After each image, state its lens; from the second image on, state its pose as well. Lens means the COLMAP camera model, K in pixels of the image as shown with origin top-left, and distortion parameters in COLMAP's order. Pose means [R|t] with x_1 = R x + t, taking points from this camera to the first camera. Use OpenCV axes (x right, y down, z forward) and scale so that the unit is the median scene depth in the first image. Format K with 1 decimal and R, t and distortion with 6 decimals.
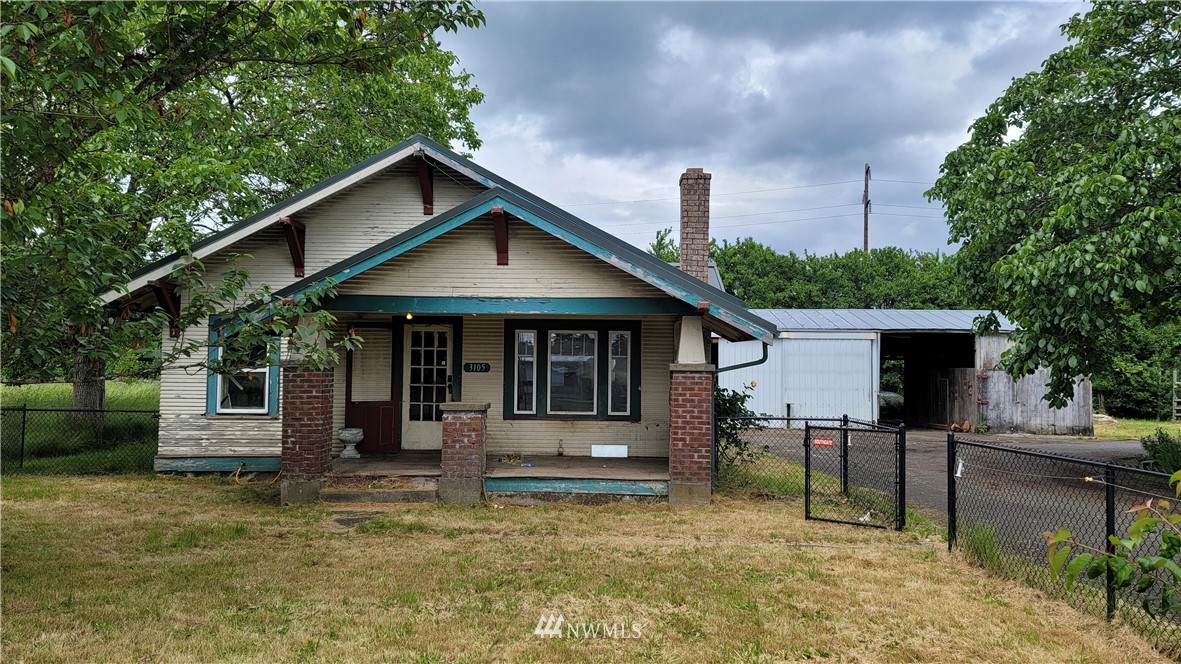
lens RADIAL K [[719.0, 0, 542.6], [0, 719.0, 361.2], [0, 0, 1]] dist [0.055768, -0.000039]
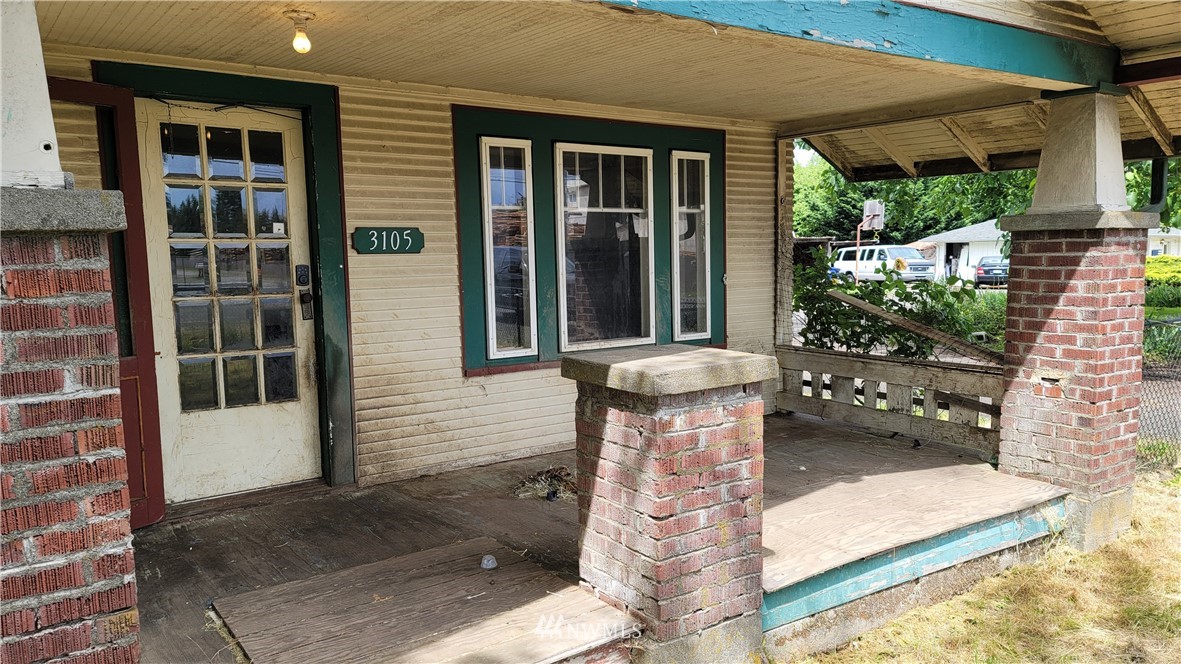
lens RADIAL K [[865.0, 0, 604.1], [0, 865.0, 340.0], [0, 0, 1]] dist [0.094177, -0.090581]
pose [[0.806312, -0.085645, 0.585257, -0.260382], [0.018868, 0.992682, 0.119271, 0.008375], [-0.591189, -0.085127, 0.802028, 0.590064]]
